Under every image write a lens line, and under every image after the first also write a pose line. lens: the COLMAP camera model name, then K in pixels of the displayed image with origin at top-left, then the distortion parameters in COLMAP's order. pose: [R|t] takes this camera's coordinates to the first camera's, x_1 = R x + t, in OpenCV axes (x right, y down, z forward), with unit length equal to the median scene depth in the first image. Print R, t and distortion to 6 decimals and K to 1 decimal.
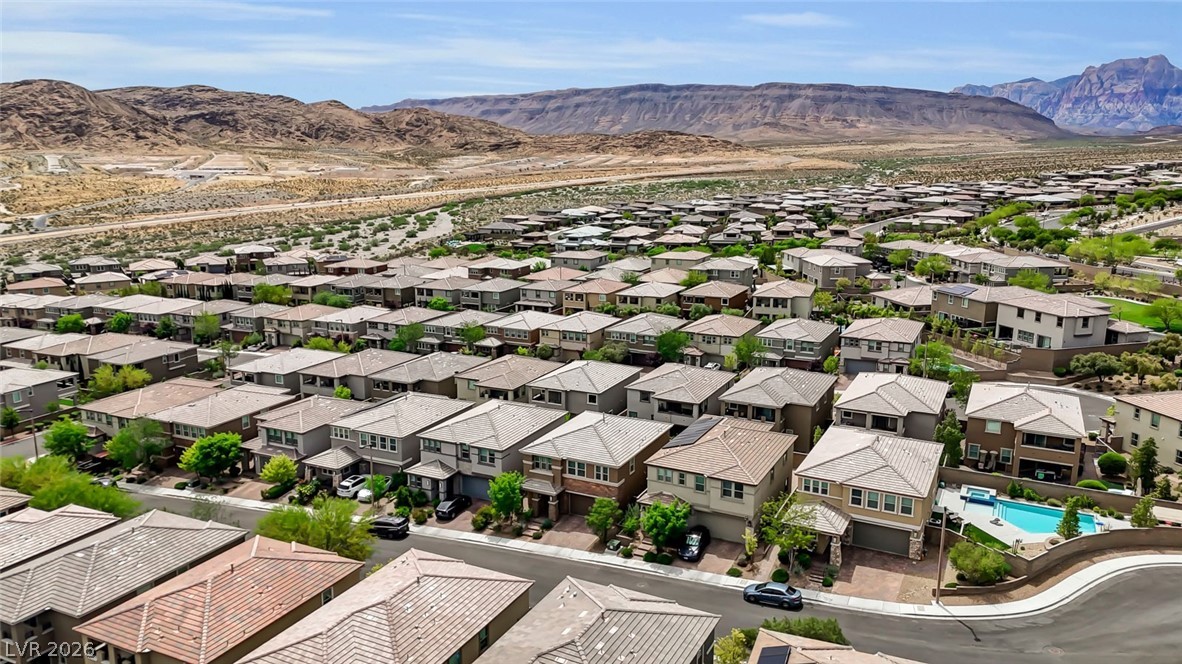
lens RADIAL K [[858.8, 0, 592.8], [0, 858.8, 333.9], [0, 0, 1]] dist [0.056074, -0.035361]
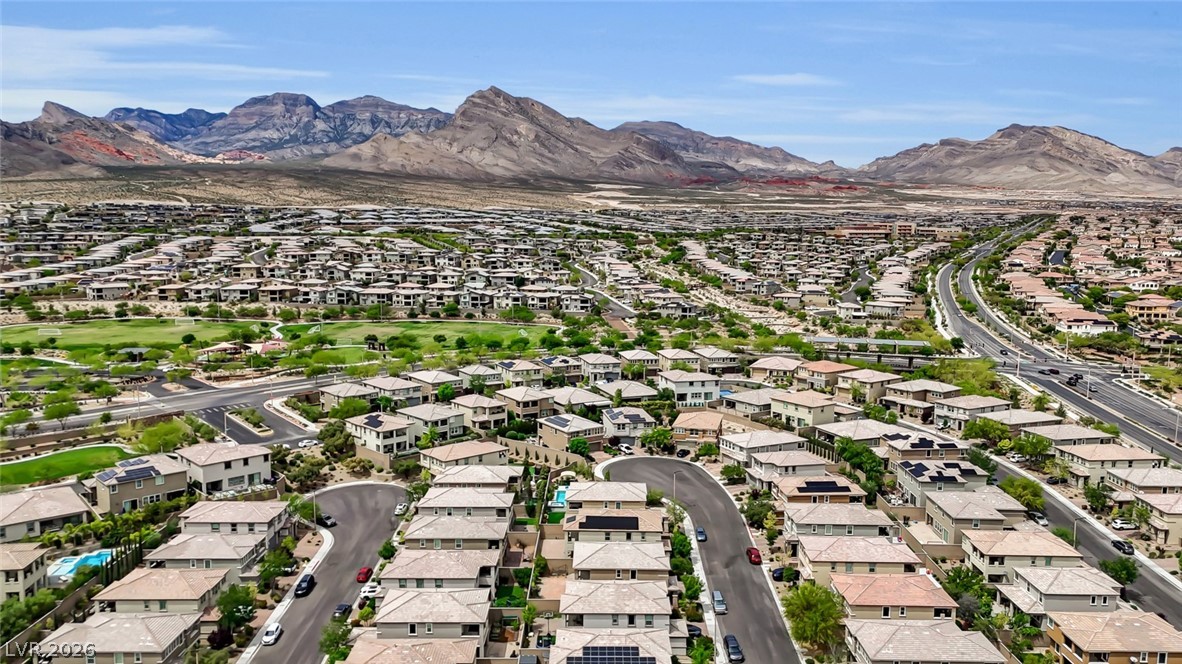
lens RADIAL K [[858.8, 0, 597.7], [0, 858.8, 330.8], [0, 0, 1]] dist [0.056074, -0.035361]
pose [[-0.433880, -0.113282, 0.893821, -0.845443], [0.185091, 0.959697, 0.211479, -0.384799], [-0.881754, 0.257195, -0.395425, 1.012885]]
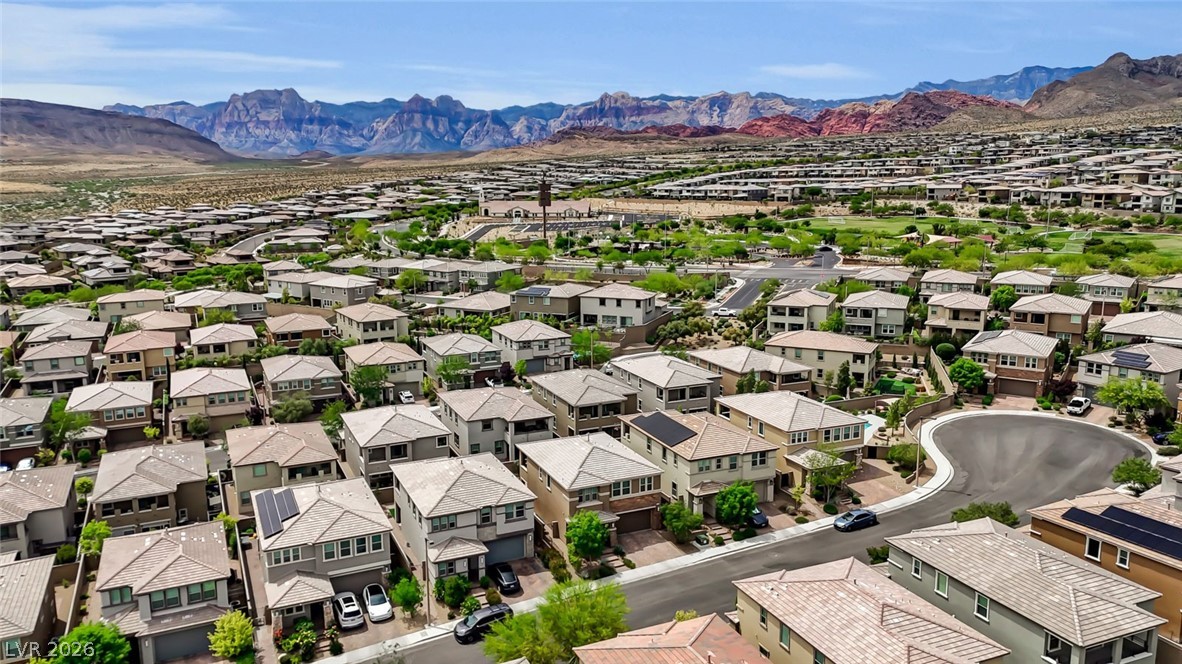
lens RADIAL K [[858.8, 0, 589.1], [0, 858.8, 333.0], [0, 0, 1]] dist [0.056074, -0.035361]
pose [[0.640595, -0.149311, 0.753223, -0.474583], [0.167838, 0.984421, 0.052400, -0.049762], [-0.749312, 0.092852, 0.655675, 0.216615]]
